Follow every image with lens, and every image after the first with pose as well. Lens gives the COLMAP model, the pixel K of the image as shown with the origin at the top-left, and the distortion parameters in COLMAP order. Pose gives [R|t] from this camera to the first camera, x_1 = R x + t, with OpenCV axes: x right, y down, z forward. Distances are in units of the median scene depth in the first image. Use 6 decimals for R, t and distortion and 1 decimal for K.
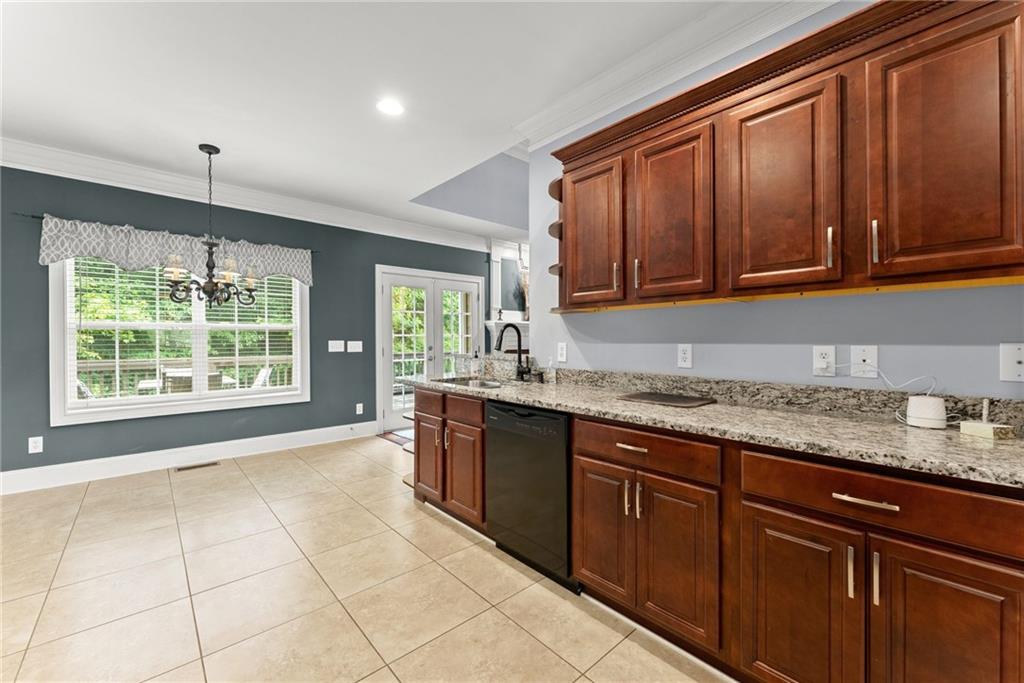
lens RADIAL K [[415.5, 0, 518.5], [0, 415.5, 341.3], [0, 0, 1]] dist [0.001786, -0.000510]
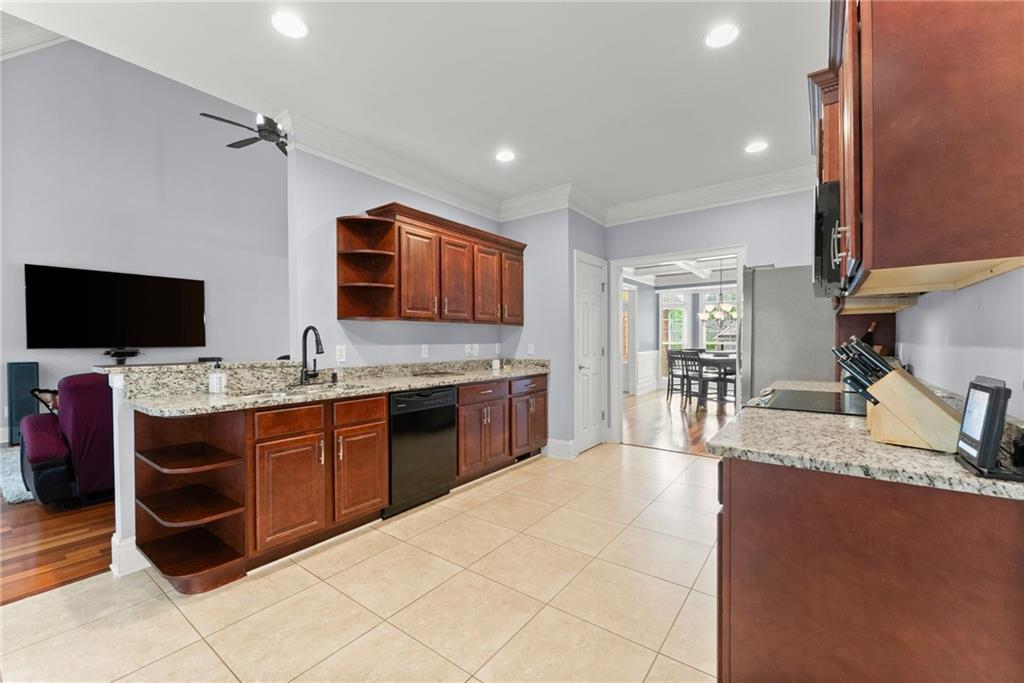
lens RADIAL K [[415.5, 0, 508.5], [0, 415.5, 346.2], [0, 0, 1]] dist [0.001786, -0.000510]
pose [[-0.187175, -0.009497, 0.982281, -1.398770], [0.010894, 0.999872, 0.011743, -0.003573], [-0.982266, 0.012898, -0.187048, 0.963936]]
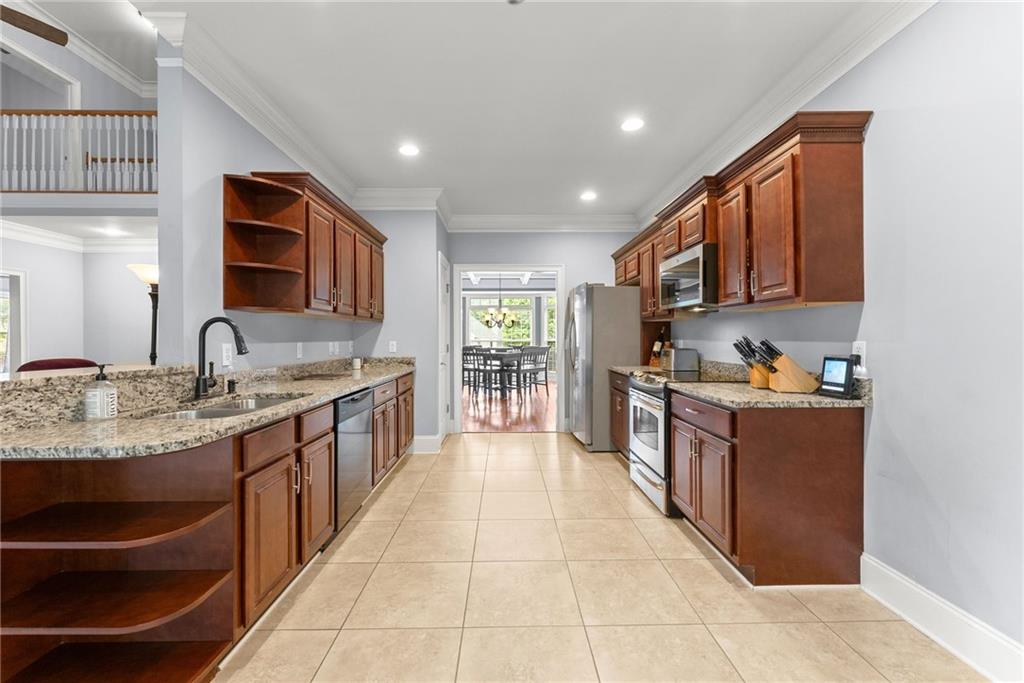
lens RADIAL K [[415.5, 0, 508.9], [0, 415.5, 336.3], [0, 0, 1]] dist [0.001786, -0.000510]
pose [[-0.746255, 0.006203, 0.665632, -1.144362], [0.007903, 0.999969, -0.000458, -0.008660], [-0.665614, 0.004918, -0.746280, 1.592527]]
